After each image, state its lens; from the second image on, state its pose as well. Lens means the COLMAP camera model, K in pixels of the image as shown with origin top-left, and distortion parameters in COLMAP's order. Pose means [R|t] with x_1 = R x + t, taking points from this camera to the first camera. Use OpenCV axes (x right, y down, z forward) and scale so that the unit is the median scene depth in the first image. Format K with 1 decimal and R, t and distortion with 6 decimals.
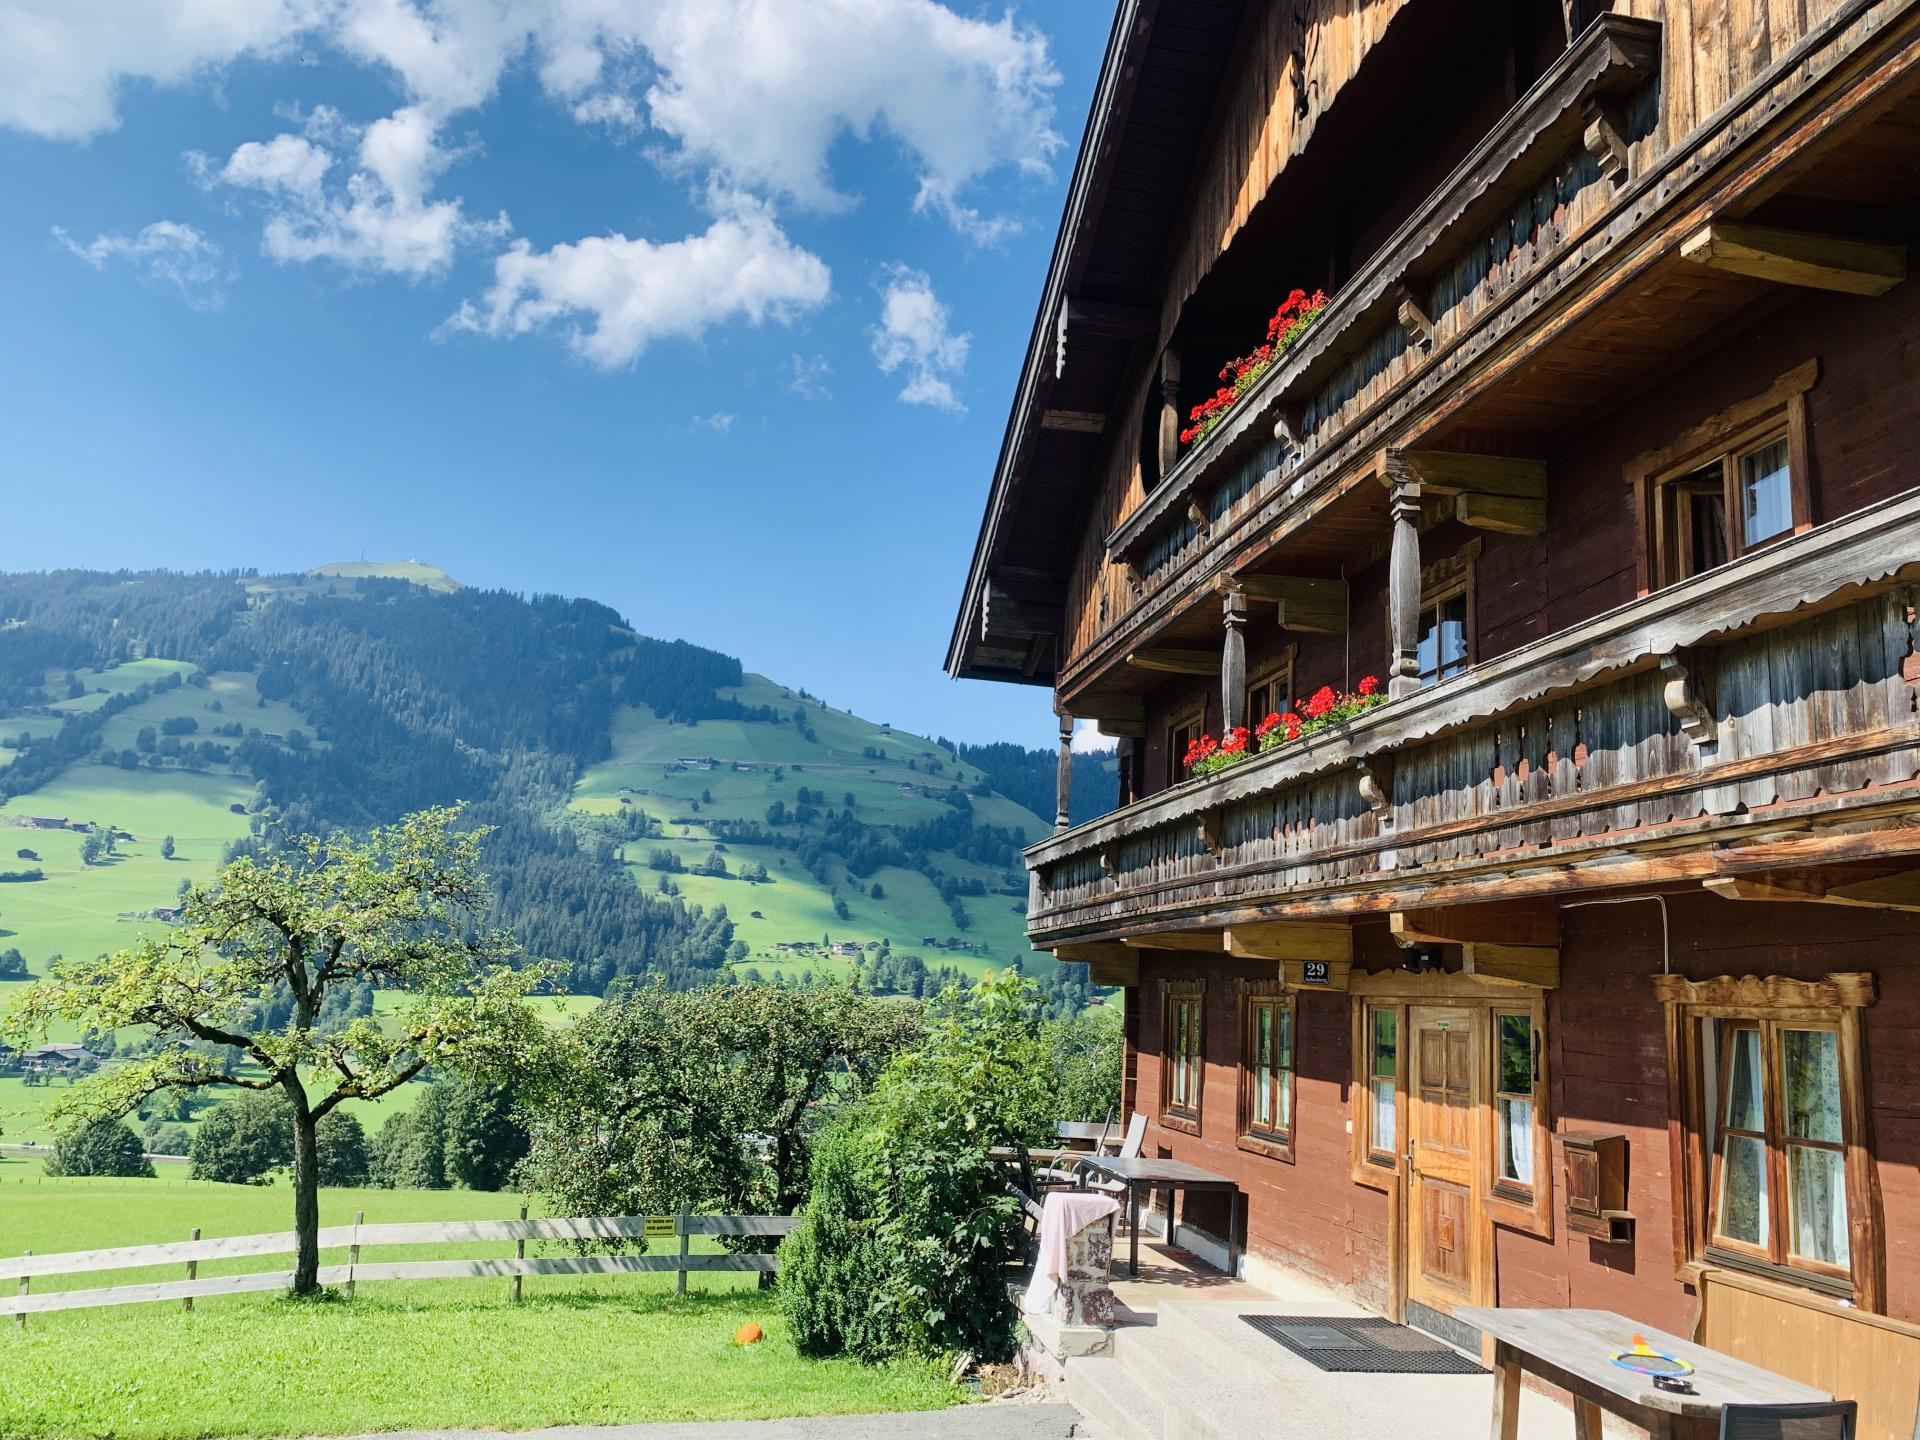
lens RADIAL K [[1464.0, 0, 960.0], [0, 1464.0, 720.0], [0, 0, 1]] dist [0.027588, 0.003190]
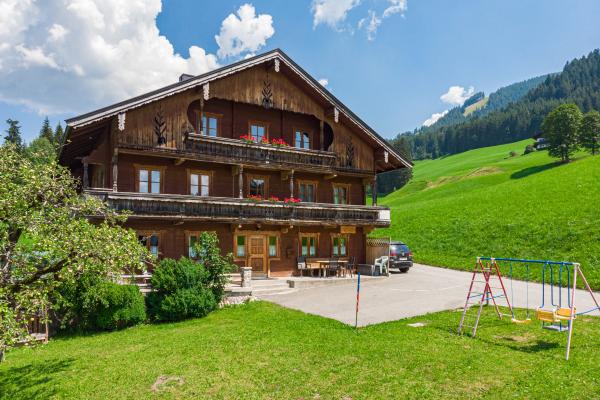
lens RADIAL K [[452.1, 0, 297.6], [0, 452.1, 221.7], [0, 0, 1]] dist [0.013981, 0.000239]
pose [[-0.366055, -0.000476, 0.930593, -1.418409], [-0.193457, 0.978192, -0.075597, 0.196863], [-0.910263, -0.207702, -0.358164, 1.240778]]
